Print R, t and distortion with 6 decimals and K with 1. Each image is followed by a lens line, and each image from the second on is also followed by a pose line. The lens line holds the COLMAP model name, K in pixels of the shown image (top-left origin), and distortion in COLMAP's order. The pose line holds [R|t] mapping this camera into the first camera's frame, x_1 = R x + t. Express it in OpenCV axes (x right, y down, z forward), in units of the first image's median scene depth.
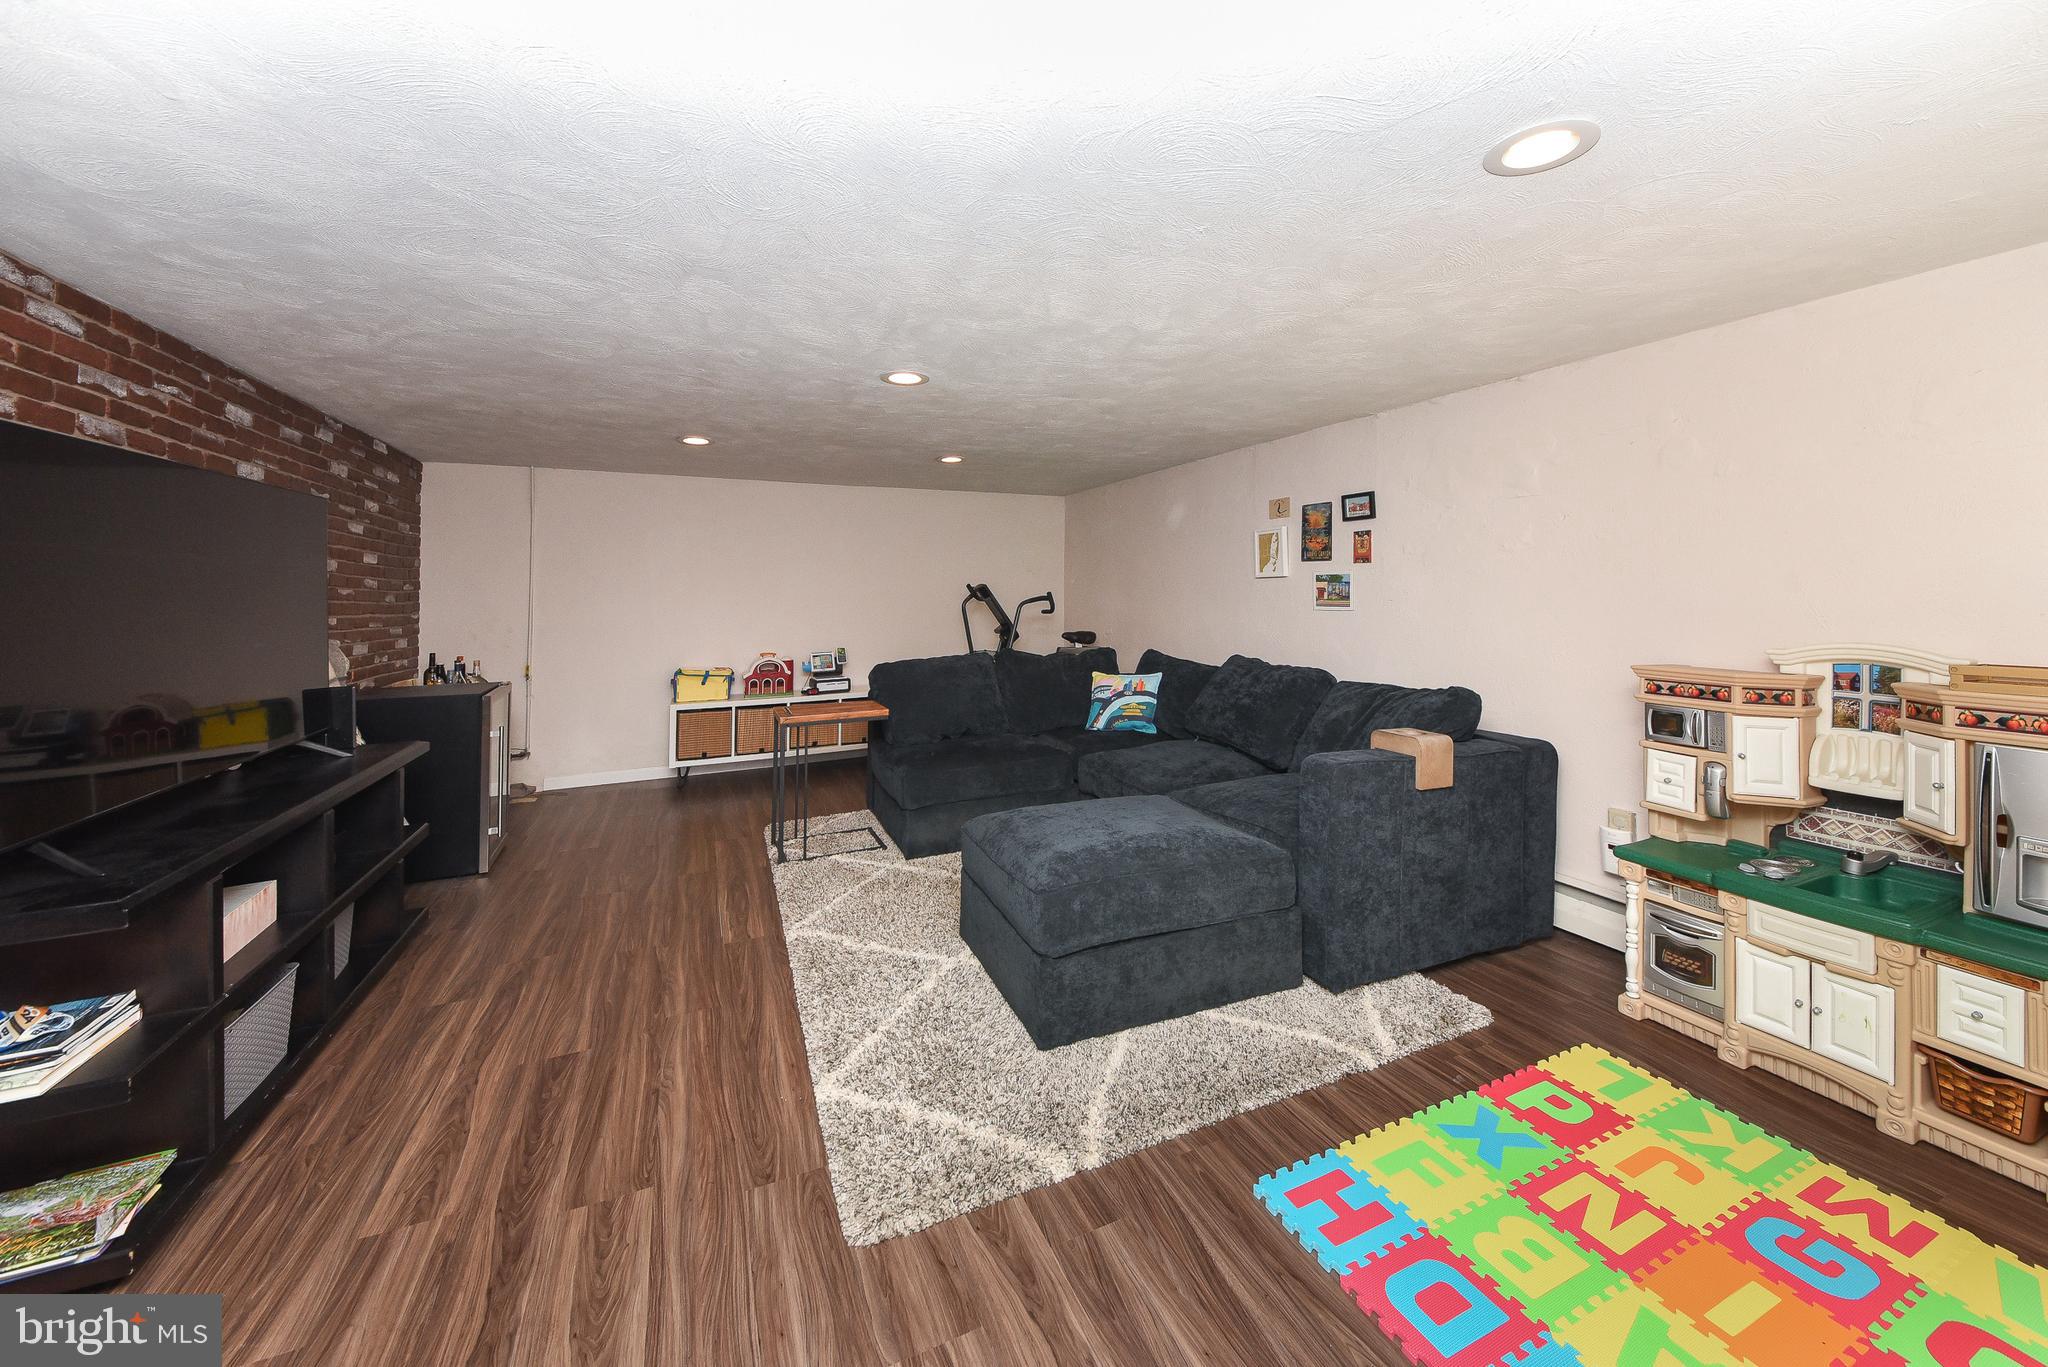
lens RADIAL K [[721.7, 0, 1035.4], [0, 721.7, 620.5], [0, 0, 1]] dist [0.036372, -0.012570]
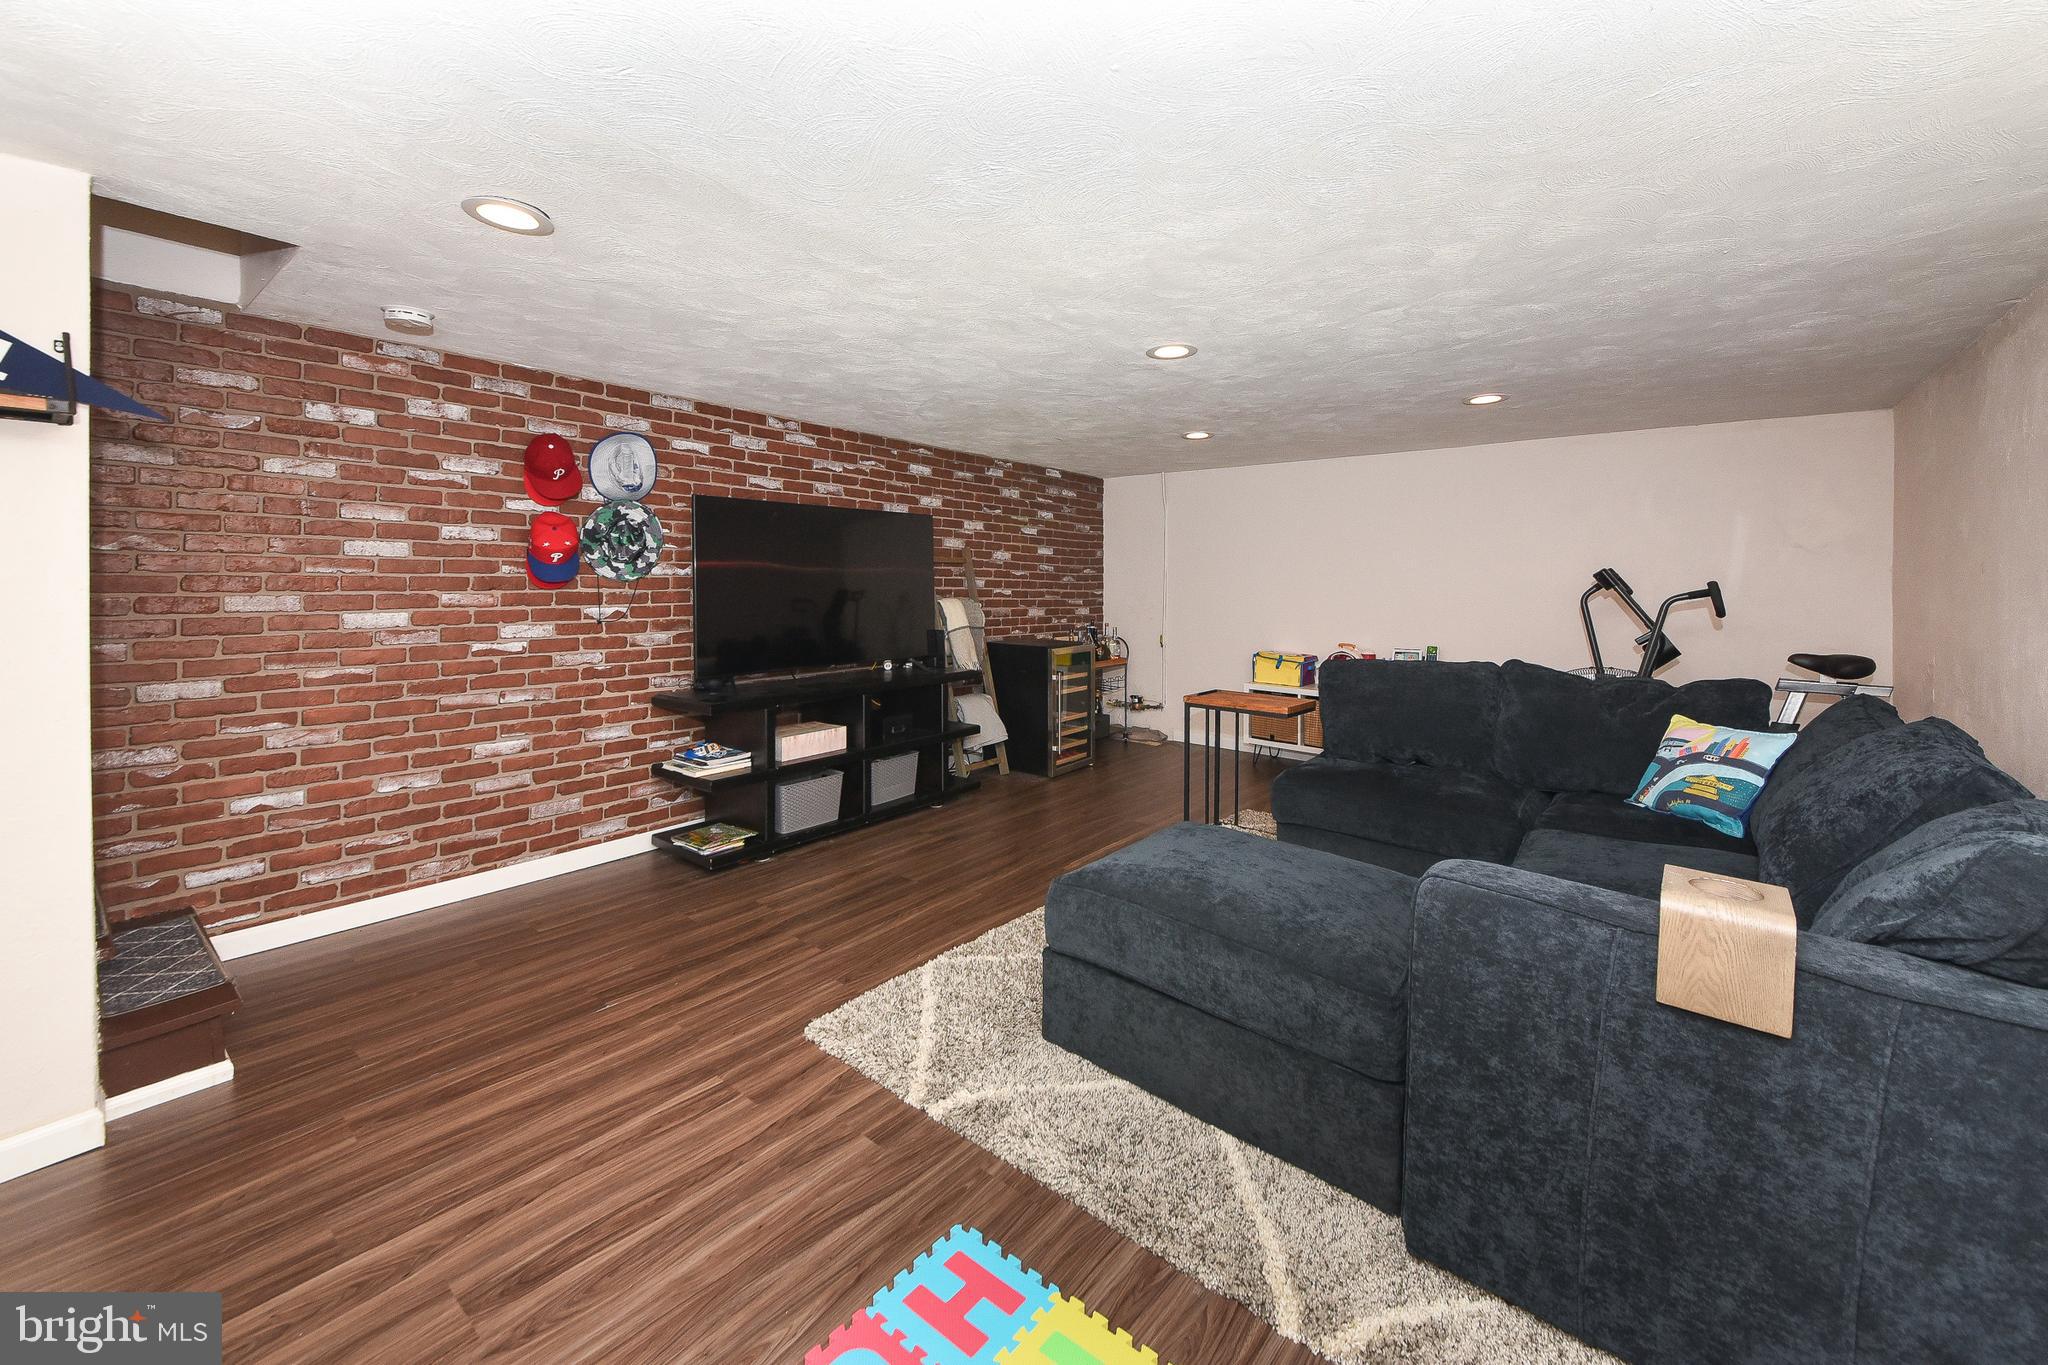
lens RADIAL K [[748.1, 0, 988.7], [0, 748.1, 627.6], [0, 0, 1]] dist [0.045272, -0.018394]
pose [[0.481762, 0.072238, -0.873319, 0.565949], [-0.051169, 0.997215, 0.054259, -0.011205], [0.874807, 0.018547, 0.484117, 0.292623]]
